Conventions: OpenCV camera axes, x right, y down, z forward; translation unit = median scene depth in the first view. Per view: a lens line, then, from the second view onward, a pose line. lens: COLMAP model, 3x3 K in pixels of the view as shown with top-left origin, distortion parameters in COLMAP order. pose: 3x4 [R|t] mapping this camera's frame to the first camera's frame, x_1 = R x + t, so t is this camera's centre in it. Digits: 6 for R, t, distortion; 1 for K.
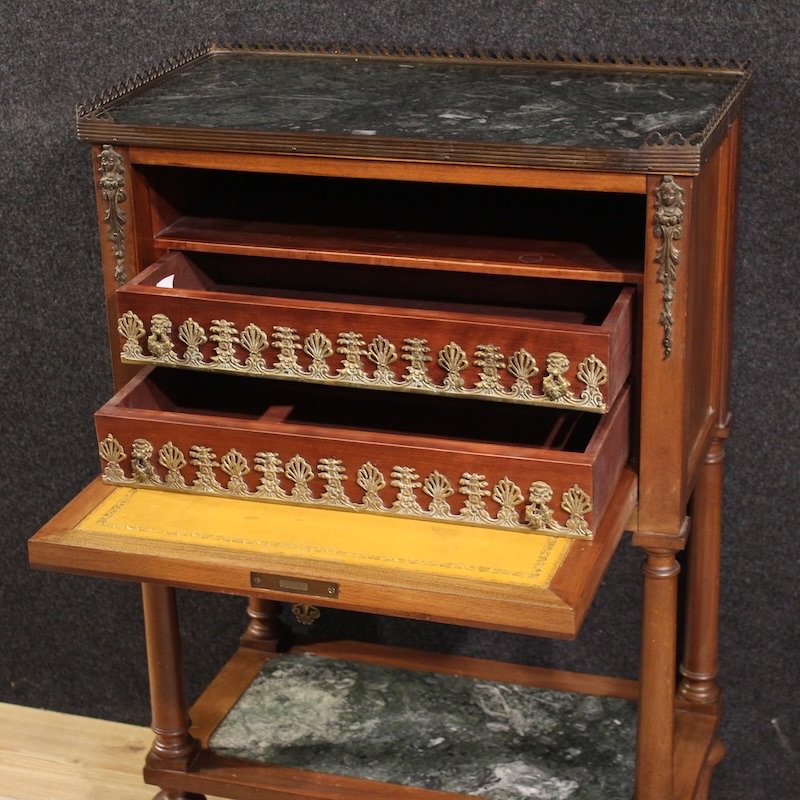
lens RADIAL K [[1793.6, 0, 416.2], [0, 1793.6, 407.2], [0, 0, 1]] dist [-0.070280, 0.314157]
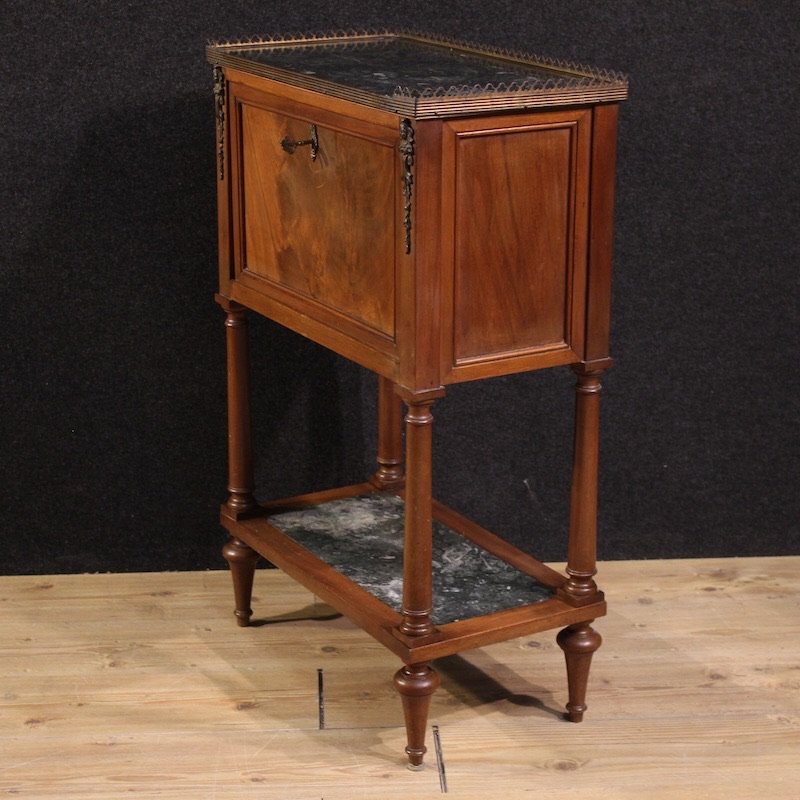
lens RADIAL K [[1890.8, 0, 415.8], [0, 1890.8, 403.0], [0, 0, 1]] dist [-0.049764, 0.262459]
pose [[0.930404, -0.088889, 0.355593, -0.441258], [0.120875, 0.990286, -0.068723, 0.215042], [-0.346030, 0.106923, 0.932111, -0.428856]]
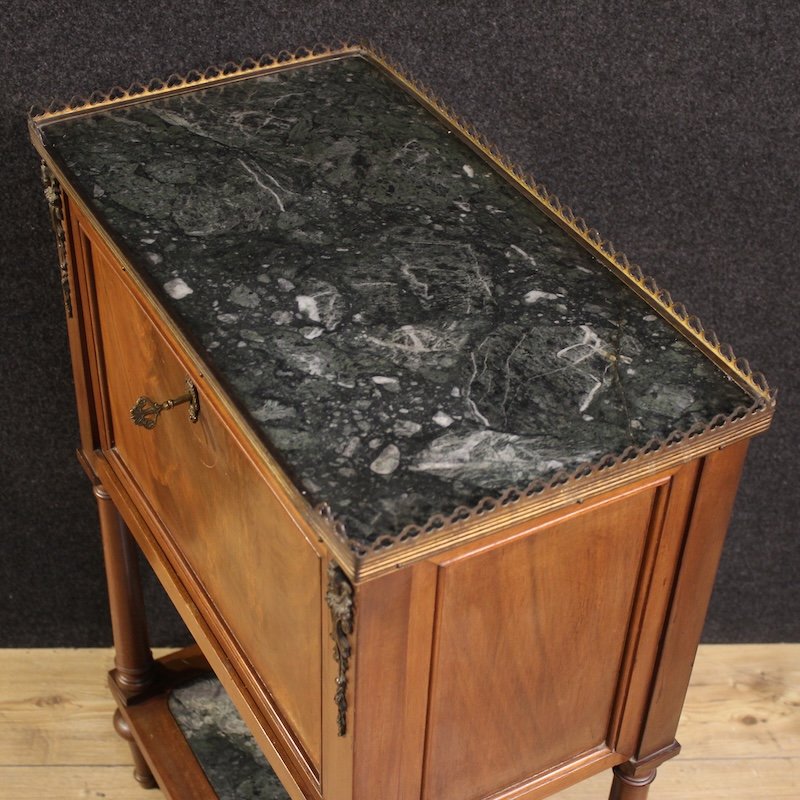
lens RADIAL K [[1487.0, 0, 400.0], [0, 1487.0, 400.0], [0, 0, 1]] dist [-0.058788, -0.032458]
pose [[0.939380, -0.175122, 0.294784, -0.130486], [0.083141, 0.950414, 0.299668, -0.214974], [-0.332646, -0.256993, 0.907360, 0.221835]]
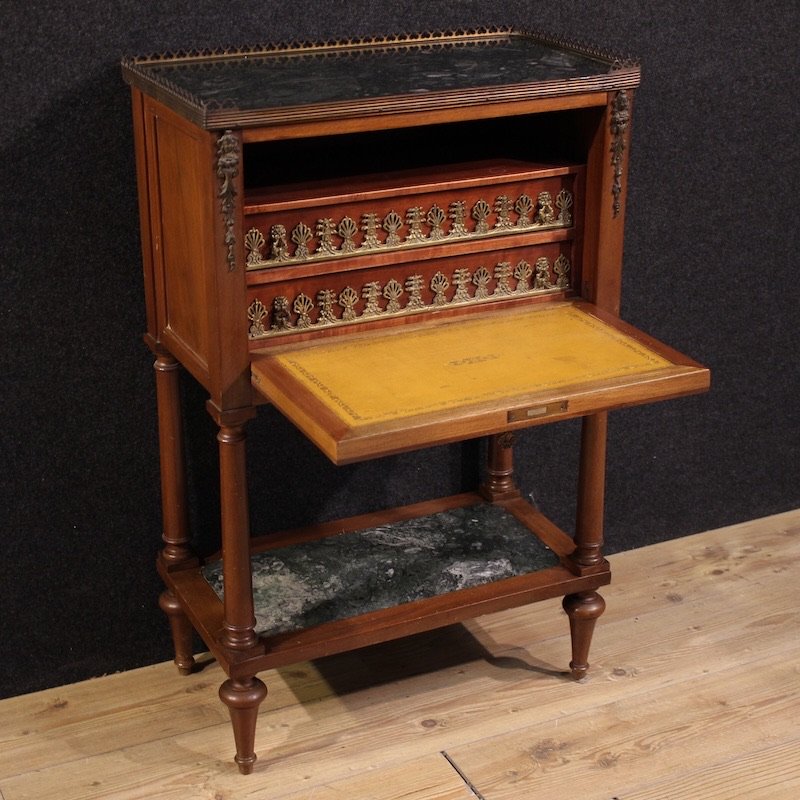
lens RADIAL K [[1559.0, 0, 400.0], [0, 1559.0, 400.0], [0, 0, 1]] dist [-0.081713, 0.138546]
pose [[0.725888, -0.239445, 0.644788, -0.676176], [0.247016, 0.965660, 0.080518, -0.022594], [-0.641926, 0.100826, 0.760108, 0.125067]]
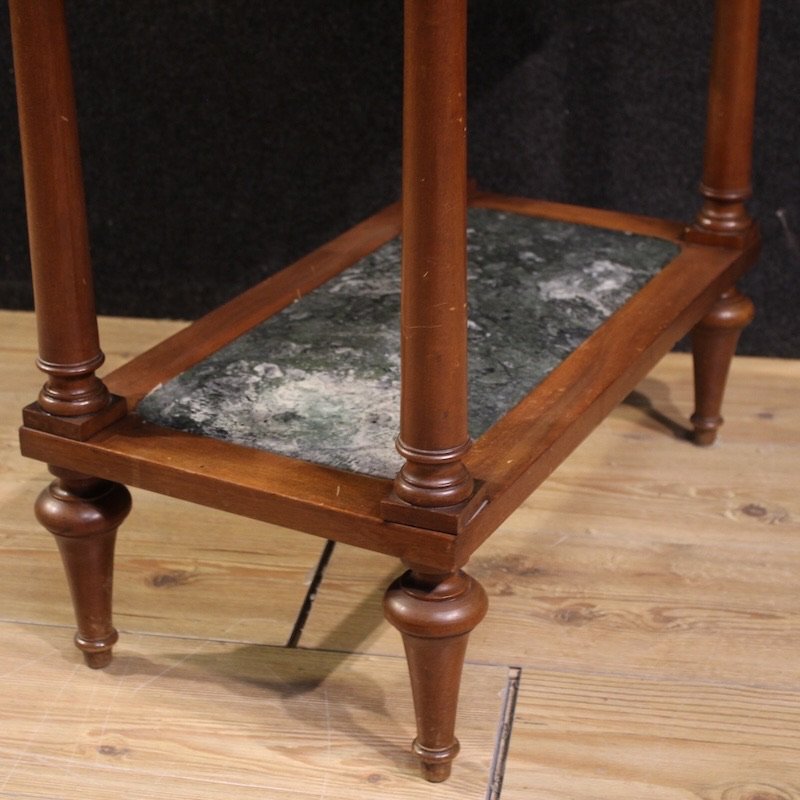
lens RADIAL K [[1703.9, 0, 400.0], [0, 1703.9, 400.0], [0, 0, 1]] dist [-0.050695, 0.009329]
pose [[0.987227, -0.039652, 0.154307, -0.098893], [0.034944, 0.998841, 0.033109, 0.237475], [-0.155441, -0.027294, 0.987468, 0.265040]]
